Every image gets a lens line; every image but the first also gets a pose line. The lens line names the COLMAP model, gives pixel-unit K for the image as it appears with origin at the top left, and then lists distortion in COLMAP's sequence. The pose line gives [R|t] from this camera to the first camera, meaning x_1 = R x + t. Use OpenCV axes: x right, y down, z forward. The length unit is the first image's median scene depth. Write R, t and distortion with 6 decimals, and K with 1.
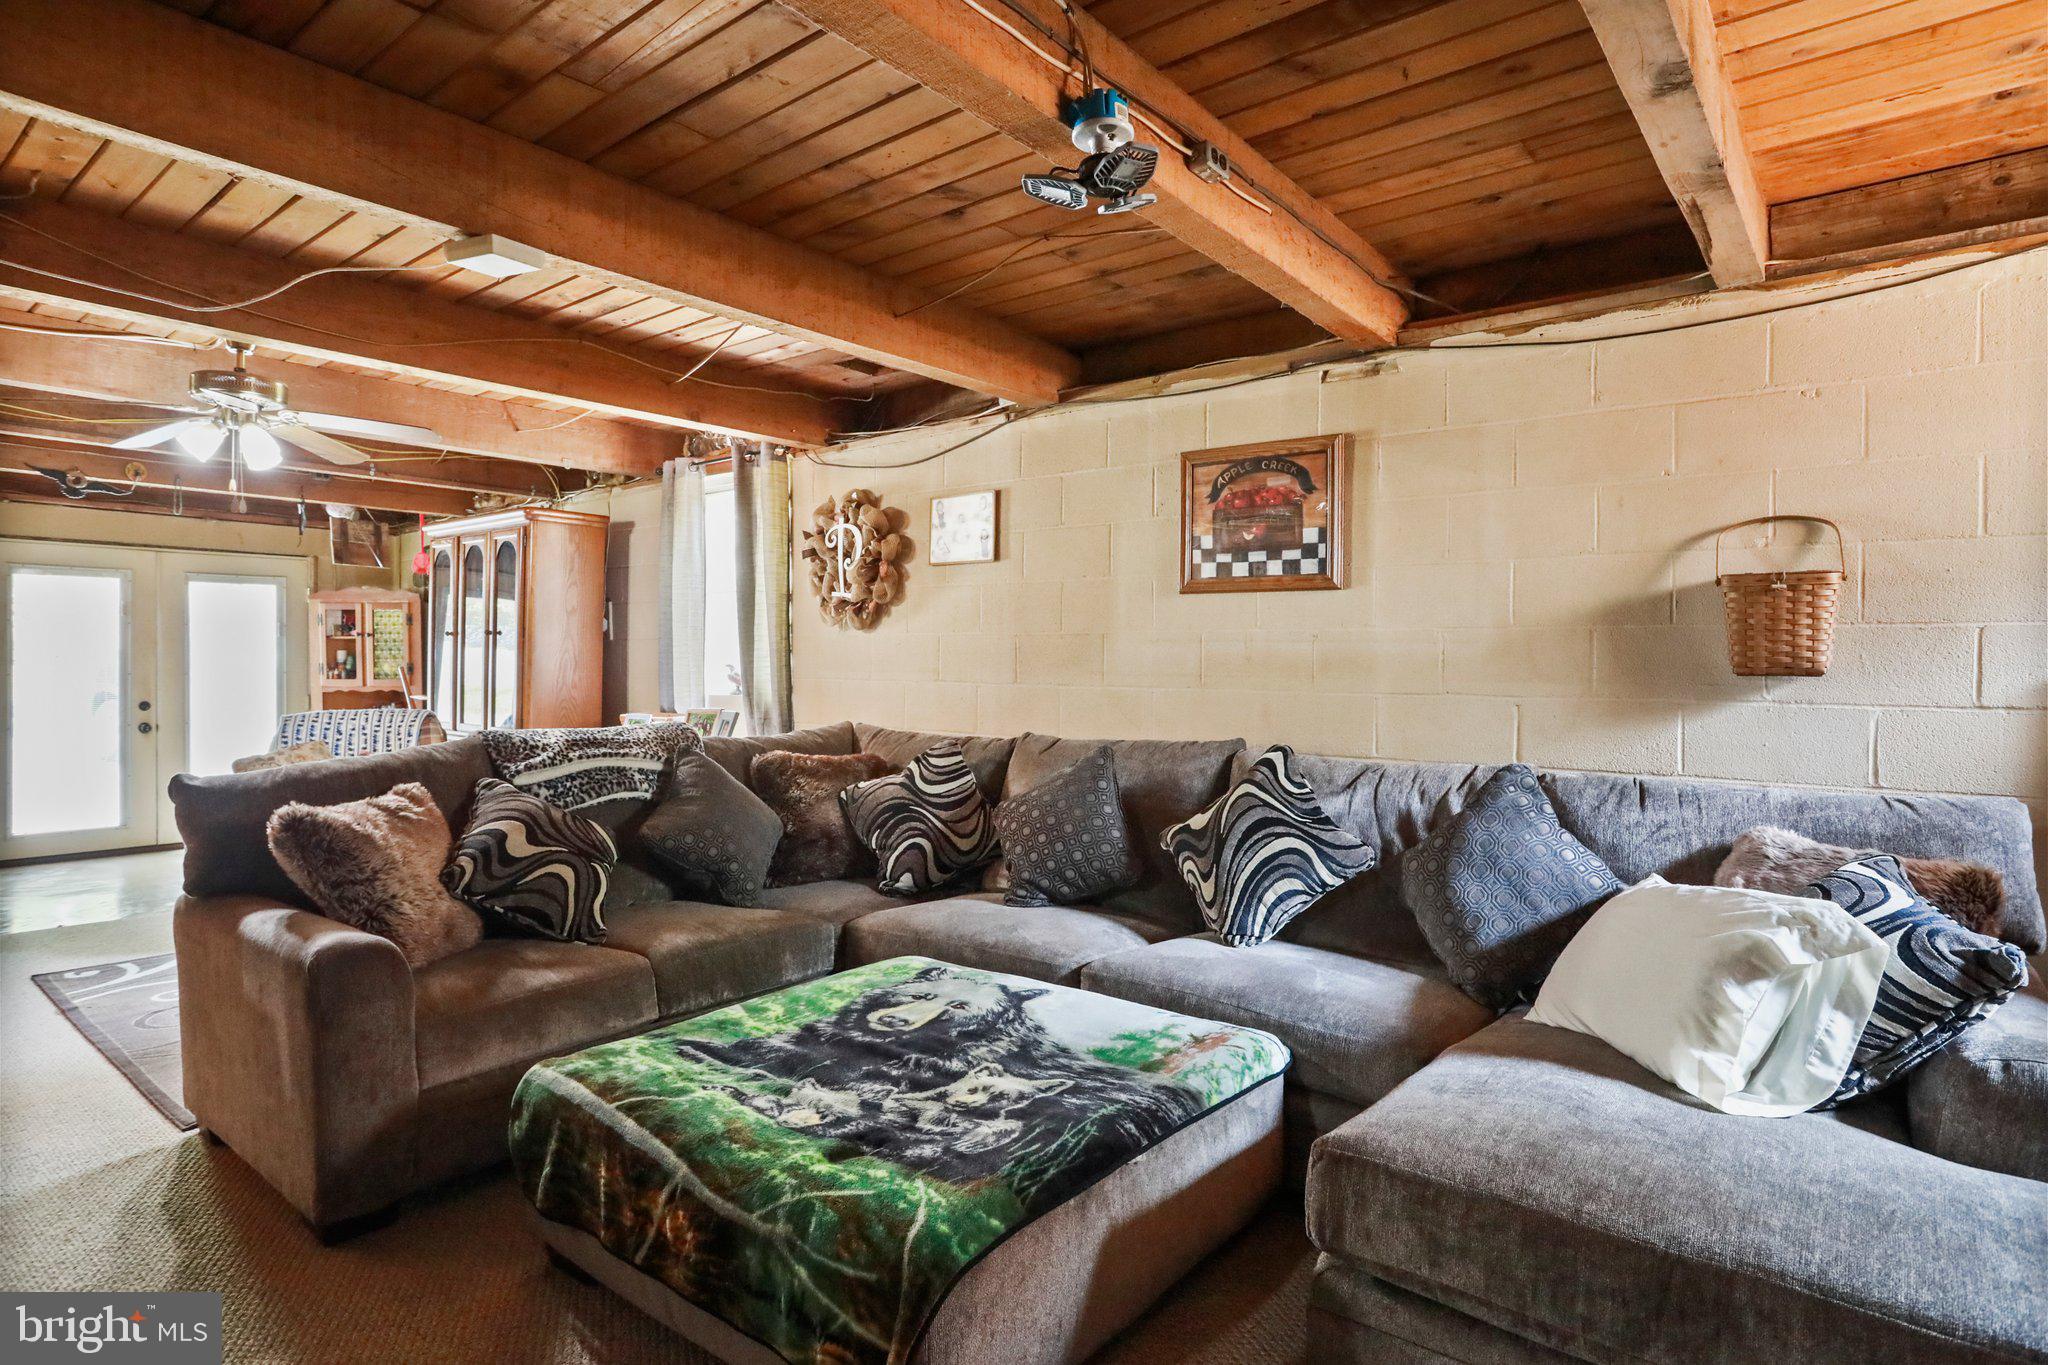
lens RADIAL K [[1116.1, 0, 1025.0], [0, 1116.1, 667.5], [0, 0, 1]] dist [-0.020695, 0.004468]
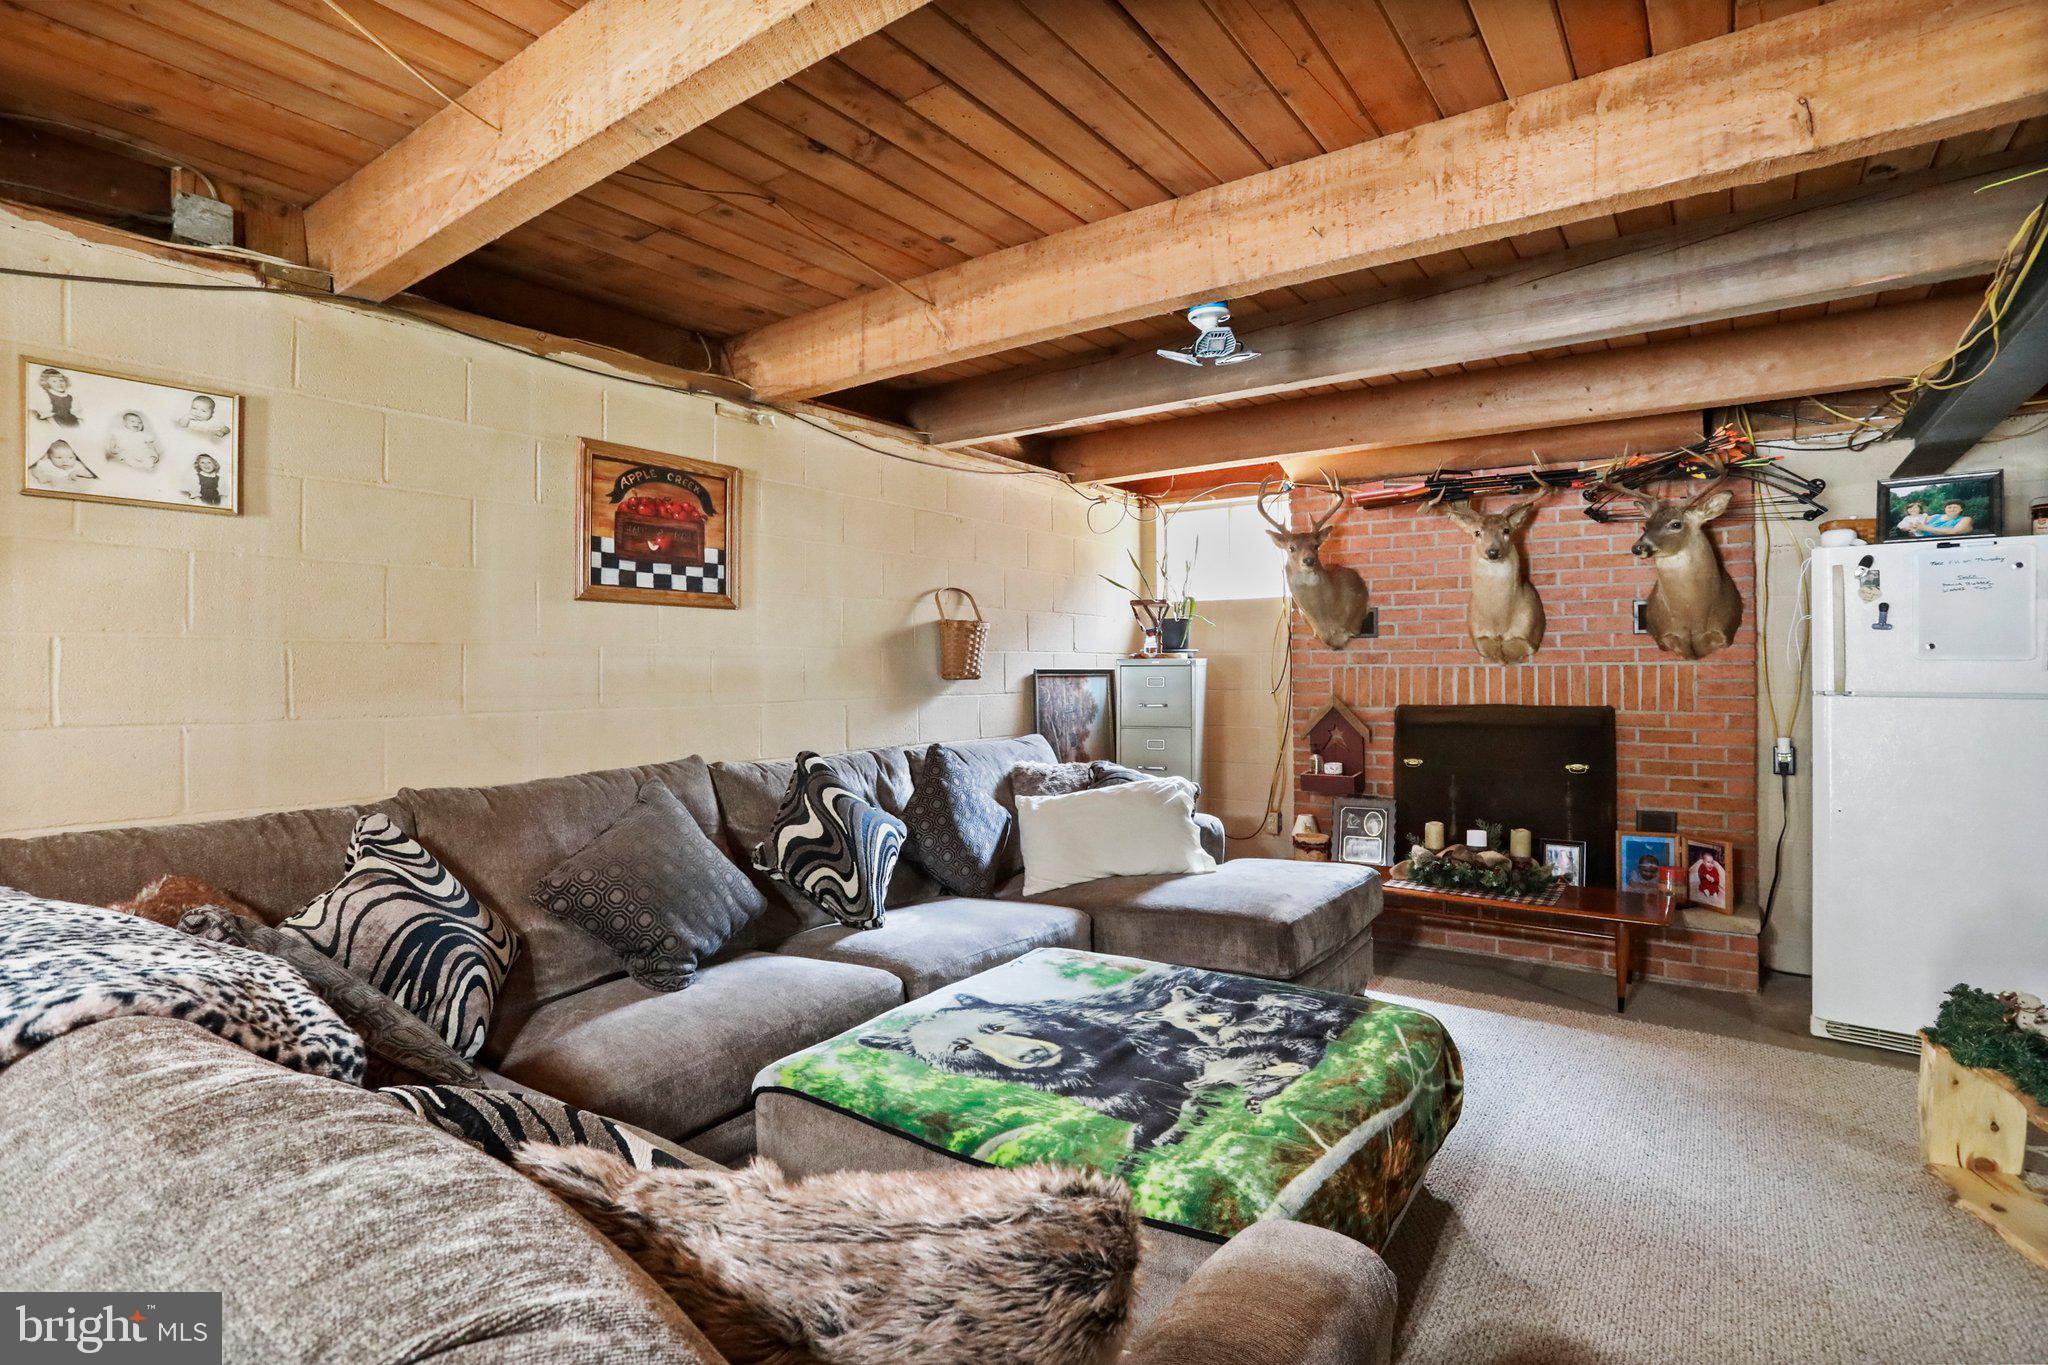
lens RADIAL K [[999.1, 0, 1025.2], [0, 999.1, 674.5], [0, 0, 1]] dist [-0.048123, 0.021444]
pose [[-0.060018, -0.015940, 0.998070, -0.863985], [0.012961, 0.999776, 0.016746, -0.022898], [-0.998113, 0.013941, -0.059798, 0.942122]]
